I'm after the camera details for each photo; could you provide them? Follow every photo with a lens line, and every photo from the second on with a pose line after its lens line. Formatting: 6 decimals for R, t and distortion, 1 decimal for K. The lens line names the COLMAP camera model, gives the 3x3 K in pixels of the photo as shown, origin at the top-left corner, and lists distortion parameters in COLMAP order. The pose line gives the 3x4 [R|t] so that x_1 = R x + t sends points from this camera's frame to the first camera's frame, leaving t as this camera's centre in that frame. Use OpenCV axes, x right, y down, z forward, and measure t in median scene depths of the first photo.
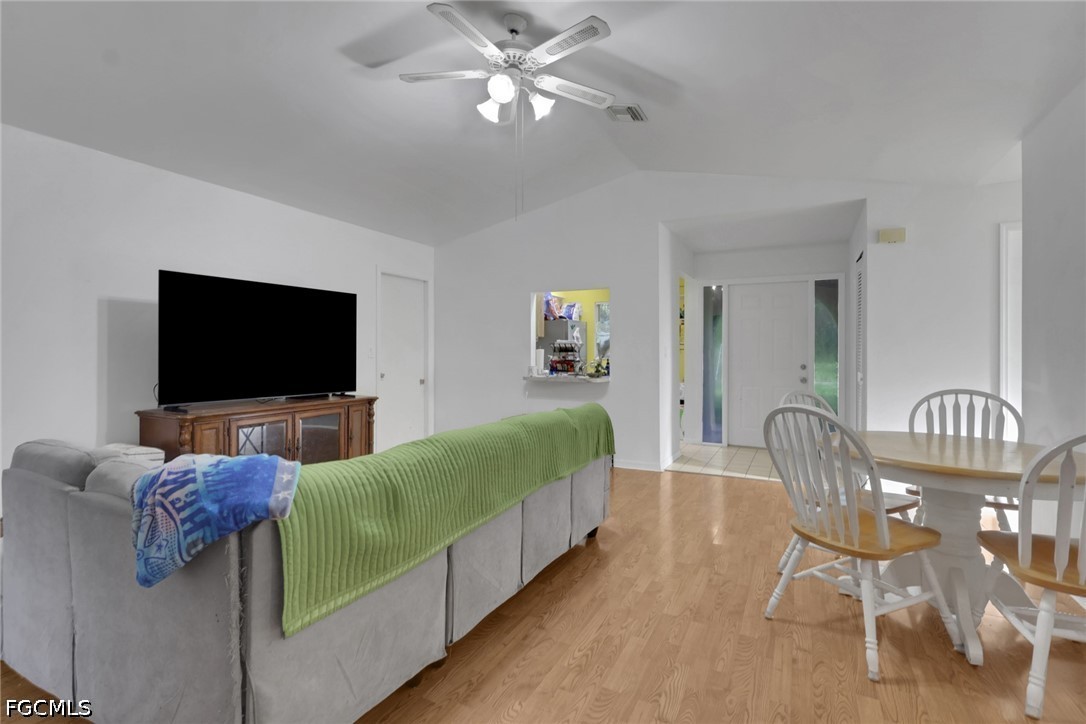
lens RADIAL K [[516.1, 0, 534.7], [0, 516.1, 355.6], [0, 0, 1]] dist [0.000117, 0.000361]
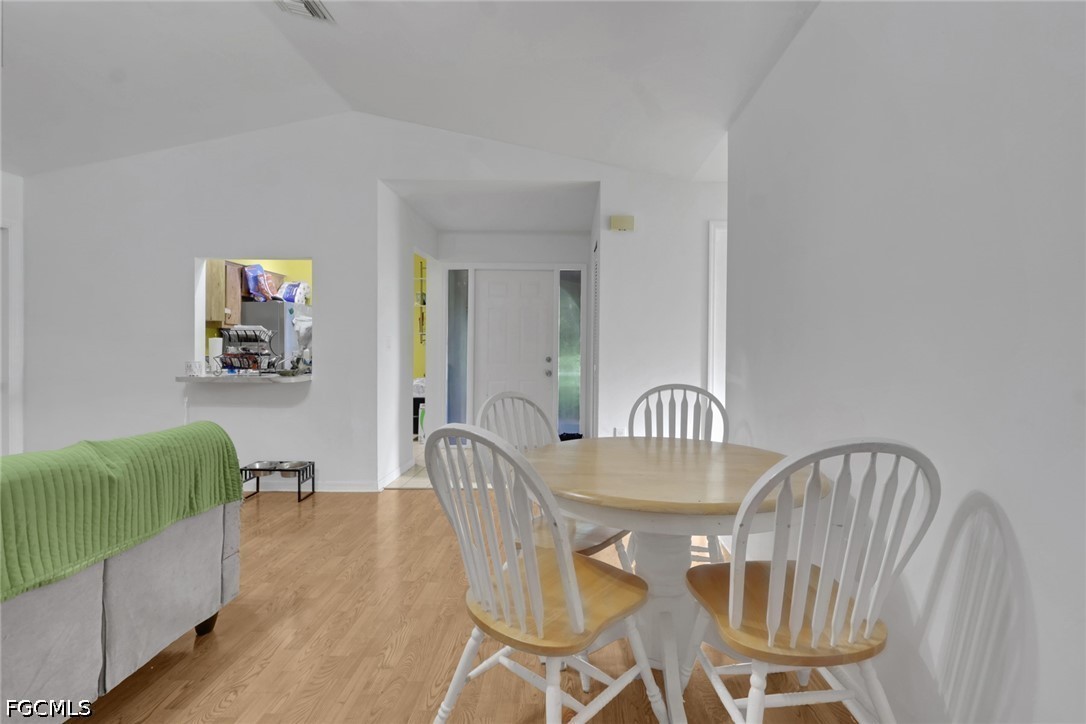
lens RADIAL K [[515.1, 0, 543.0], [0, 515.1, 362.0], [0, 0, 1]] dist [-0.000781, 0.000094]
pose [[0.910202, -0.008735, 0.414072, 0.166474], [-0.002619, 0.999636, 0.026844, 0.000852], [-0.414155, -0.025518, 0.909848, 0.190864]]
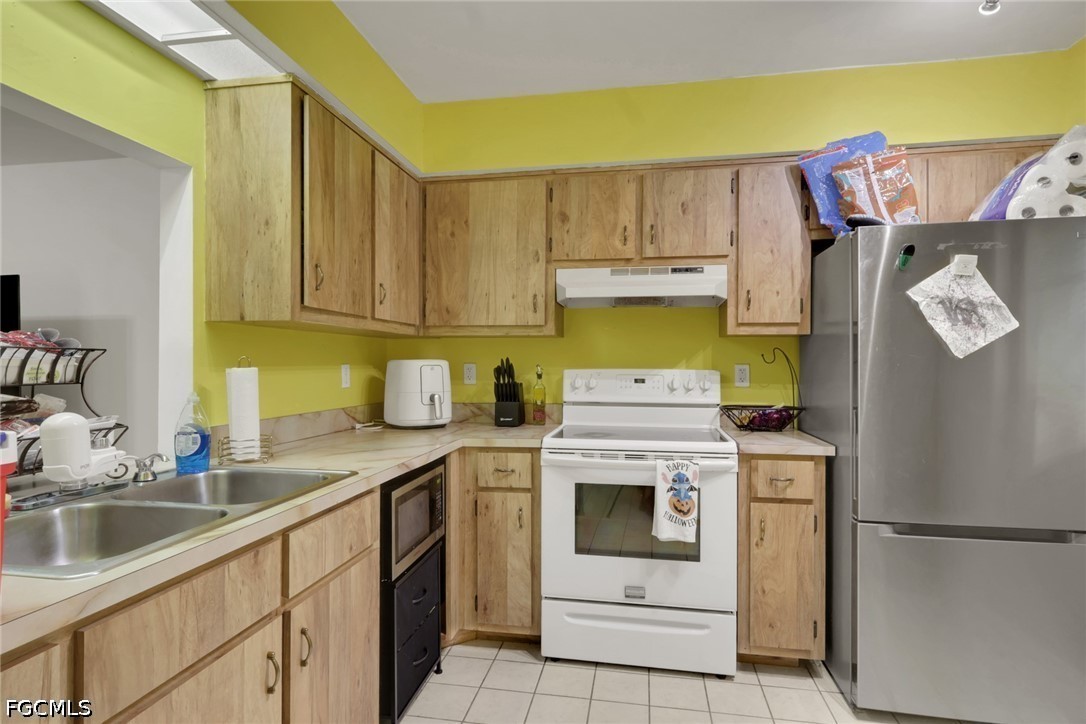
lens RADIAL K [[586.6, 0, 543.0], [0, 586.6, 362.0], [0, 0, 1]] dist [0.000057, 0.001870]
pose [[0.303102, -0.001304, -0.952957, 0.445172], [-0.002423, 0.999995, -0.002139, -0.020471], [0.952955, 0.002957, 0.303097, 1.346627]]
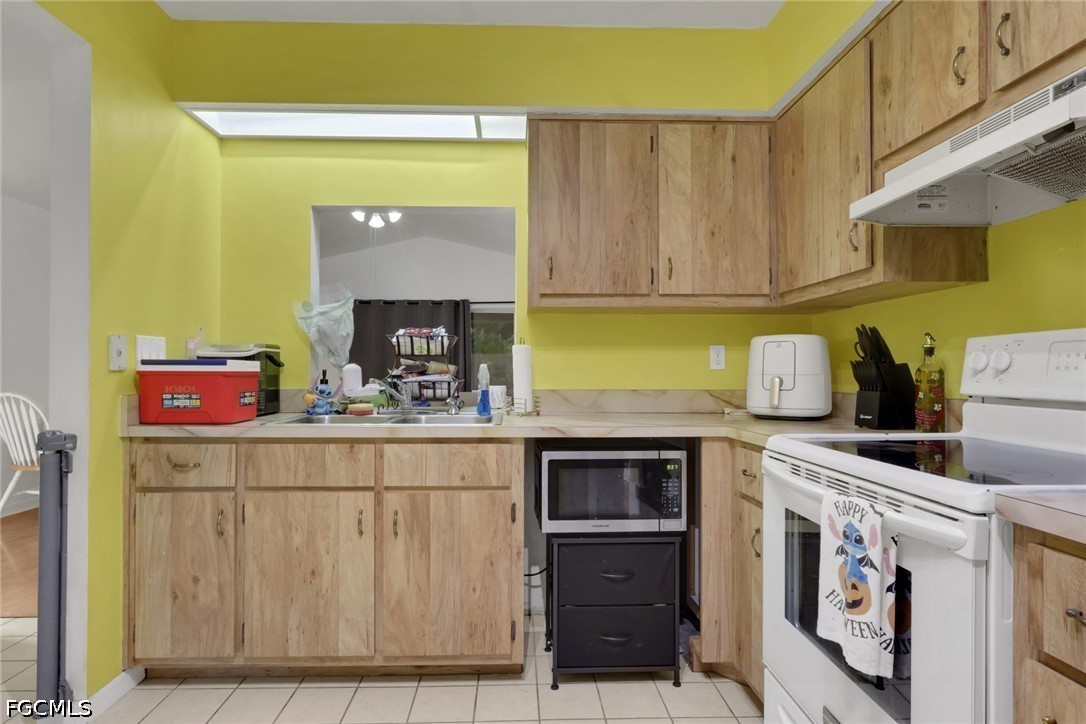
lens RADIAL K [[573.5, 0, 511.0], [0, 573.5, 367.0], [0, 0, 1]] dist [-0.001425, -0.000385]
pose [[-0.883318, -0.005506, -0.468742, 0.257722], [-0.002941, 0.999976, -0.006204, 0.006595], [0.468765, -0.004102, -0.883313, 1.736816]]
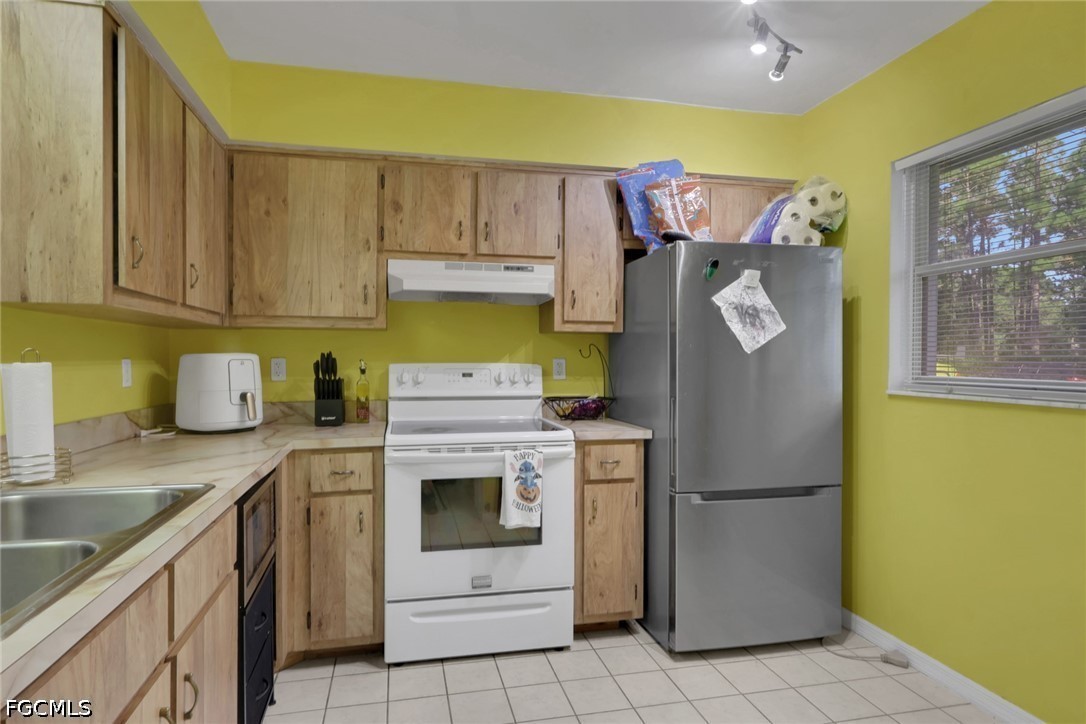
lens RADIAL K [[592.6, 0, 523.9], [0, 592.6, 360.4], [0, 0, 1]] dist [0.000434, 0.001325]
pose [[0.643988, 0.003751, -0.765026, 0.409525], [-0.002290, 0.999993, 0.002976, -0.019889], [0.765032, -0.000165, 0.643992, 1.270966]]
